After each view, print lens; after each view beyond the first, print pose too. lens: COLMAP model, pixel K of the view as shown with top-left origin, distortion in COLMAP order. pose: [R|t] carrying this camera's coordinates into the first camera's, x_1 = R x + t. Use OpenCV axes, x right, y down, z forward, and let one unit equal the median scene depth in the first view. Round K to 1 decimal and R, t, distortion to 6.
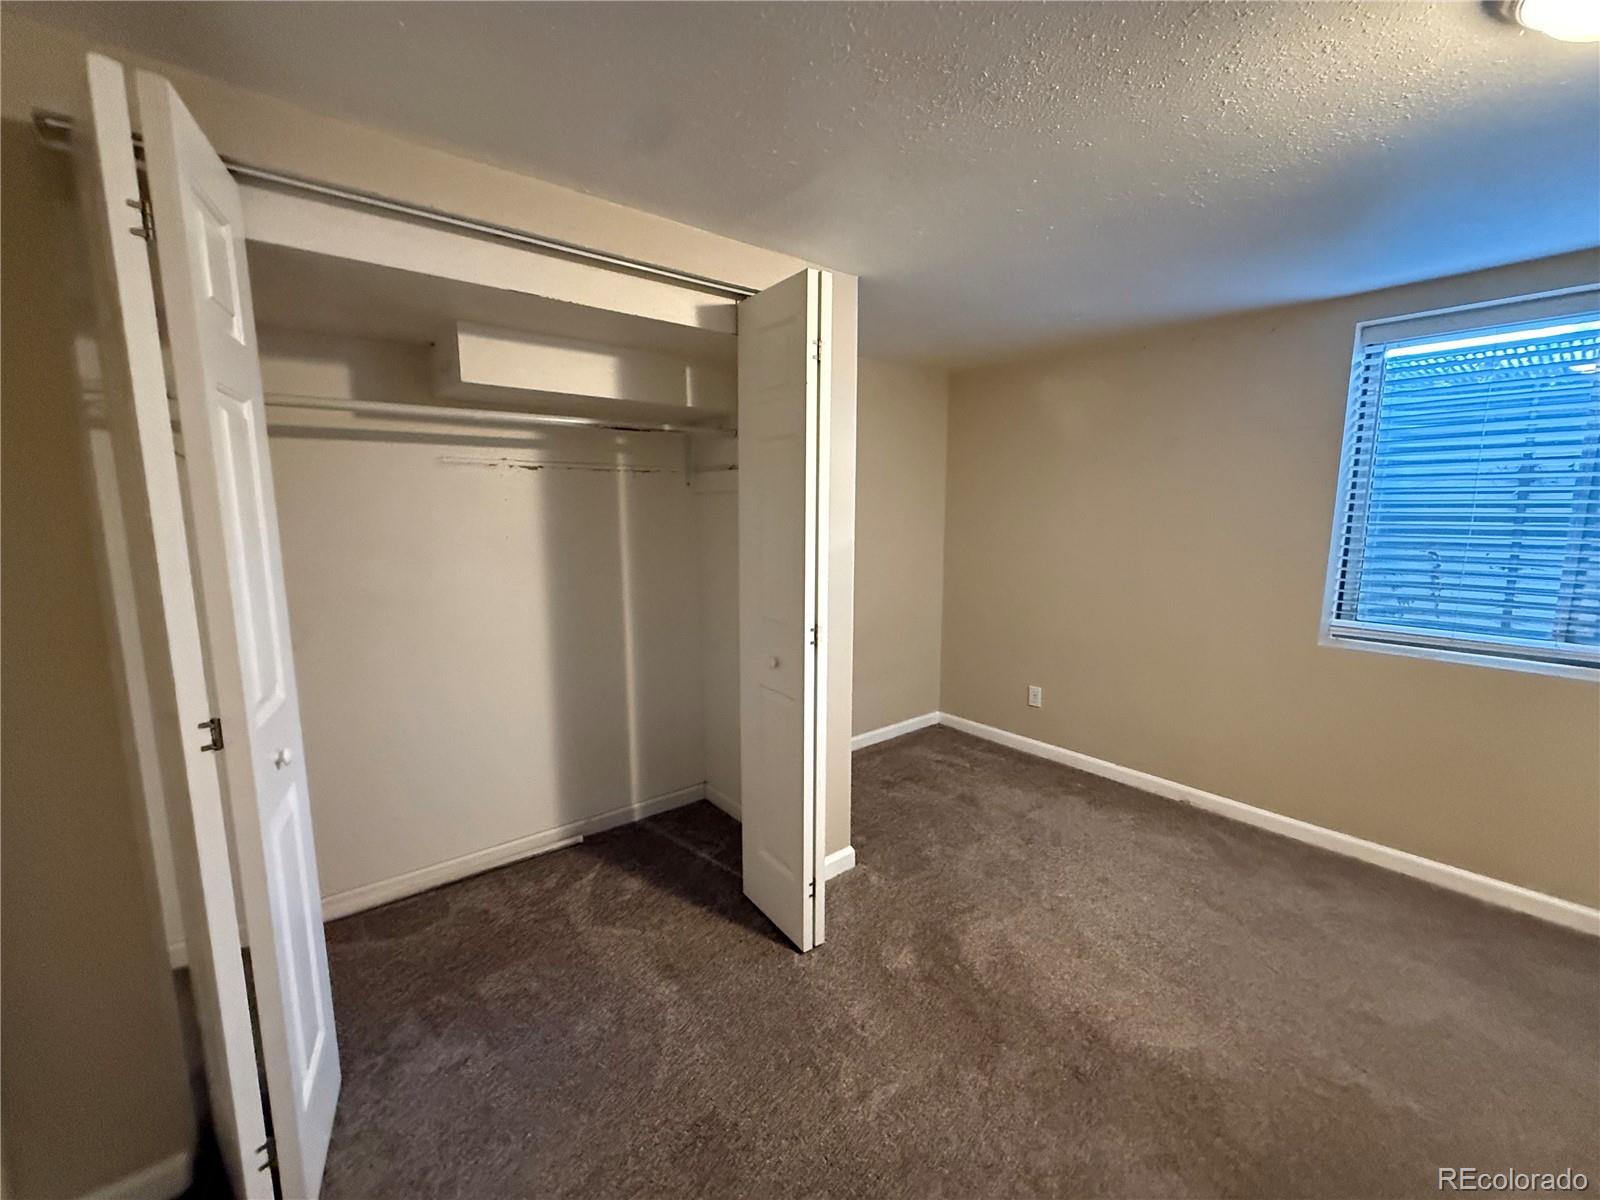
lens RADIAL K [[633.5, 0, 806.2], [0, 633.5, 595.6], [0, 0, 1]] dist [0.001341, -0.001026]
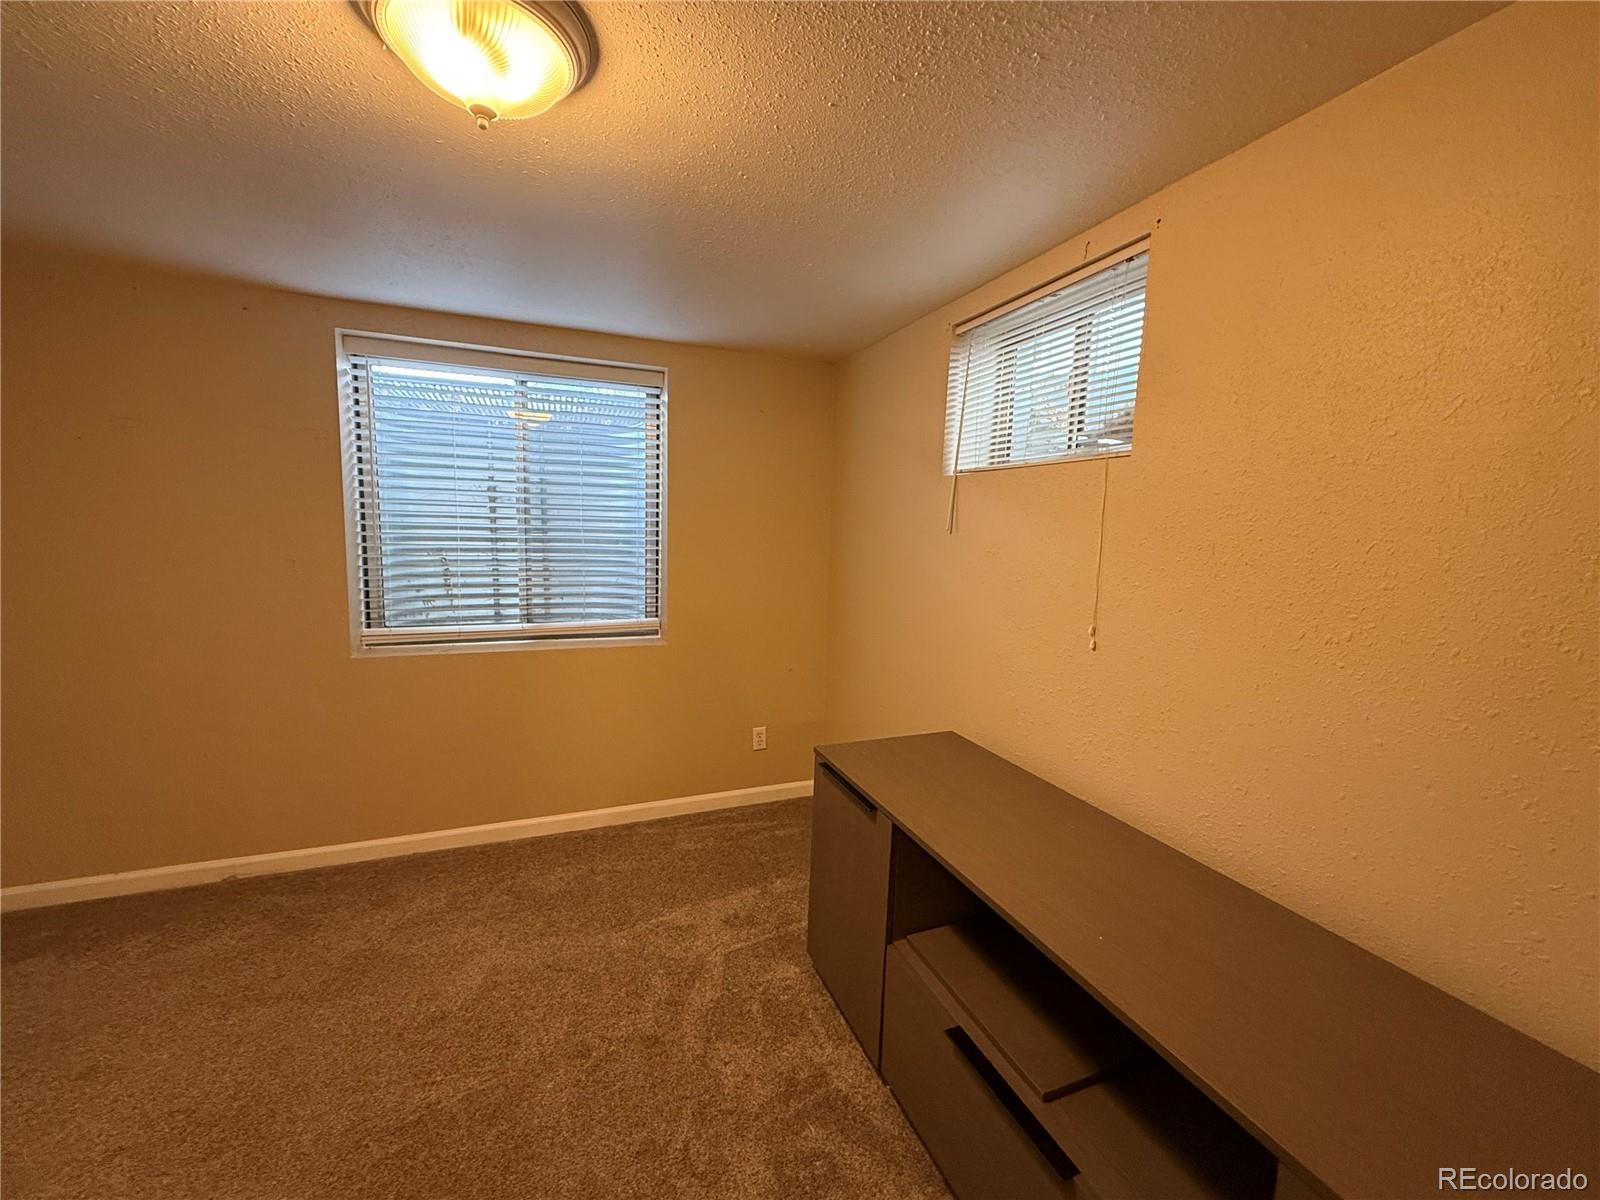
lens RADIAL K [[633.5, 0, 799.2], [0, 633.5, 595.1], [0, 0, 1]] dist [0.001341, -0.001026]
pose [[0.298135, -0.096762, 0.949607, 0.101334], [0.105001, 0.992136, 0.068130, -0.011422], [-0.948731, 0.079398, 0.305950, 0.049416]]
